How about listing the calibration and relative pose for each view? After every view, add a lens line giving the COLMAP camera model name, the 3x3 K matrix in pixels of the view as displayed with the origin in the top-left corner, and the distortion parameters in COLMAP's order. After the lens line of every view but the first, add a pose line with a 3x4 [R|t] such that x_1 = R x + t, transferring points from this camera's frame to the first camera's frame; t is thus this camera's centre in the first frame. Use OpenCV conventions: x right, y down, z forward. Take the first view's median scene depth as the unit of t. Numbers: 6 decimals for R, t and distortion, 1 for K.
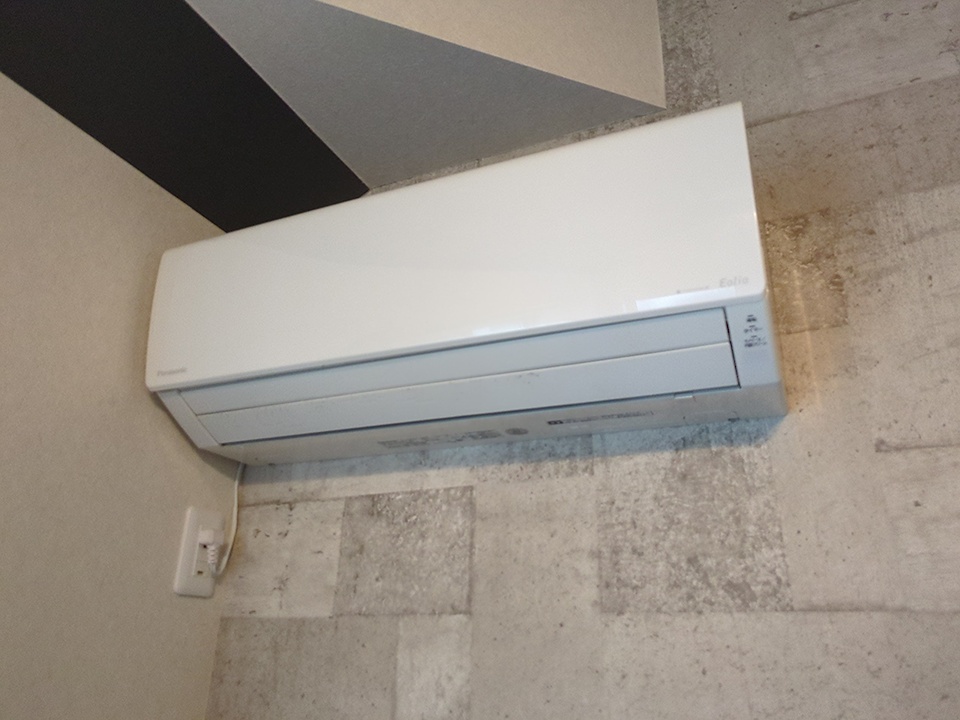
lens RADIAL K [[716.1, 0, 475.4], [0, 716.1, 352.5], [0, 0, 1]] dist [0.044180, -0.037762]
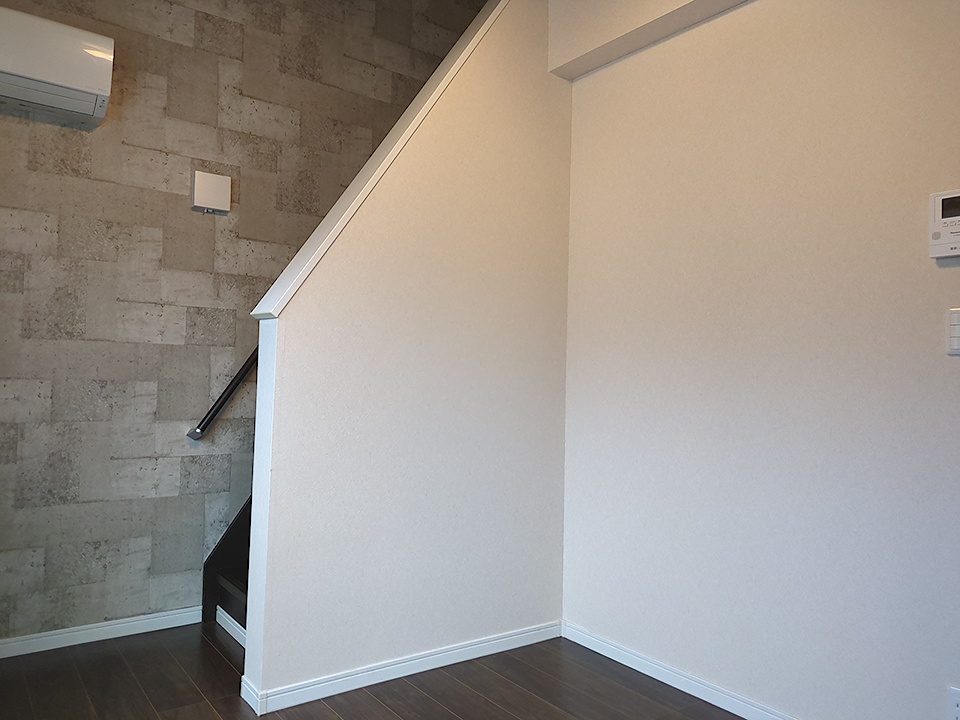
lens RADIAL K [[716.1, 0, 474.3], [0, 716.1, 361.9], [0, 0, 1]] dist [0.044180, -0.037762]
pose [[0.484827, 0.013422, 0.874507, -1.512456], [-0.348035, 0.920268, 0.178827, -0.104981], [-0.802381, -0.391059, 0.450841, -2.150219]]
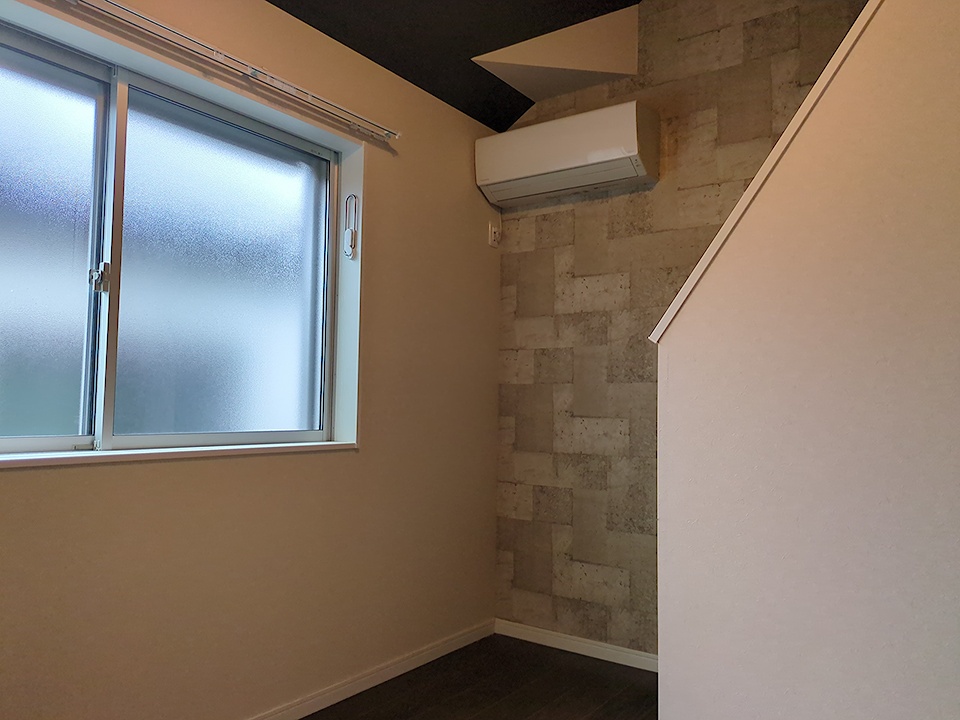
lens RADIAL K [[716.1, 0, 484.3], [0, 716.1, 357.8], [0, 0, 1]] dist [0.044180, -0.037762]
pose [[0.980594, -0.019184, -0.195108, 0.237258], [0.081863, 0.944355, 0.318580, -0.273113], [0.178140, -0.328369, 0.927599, -2.534186]]
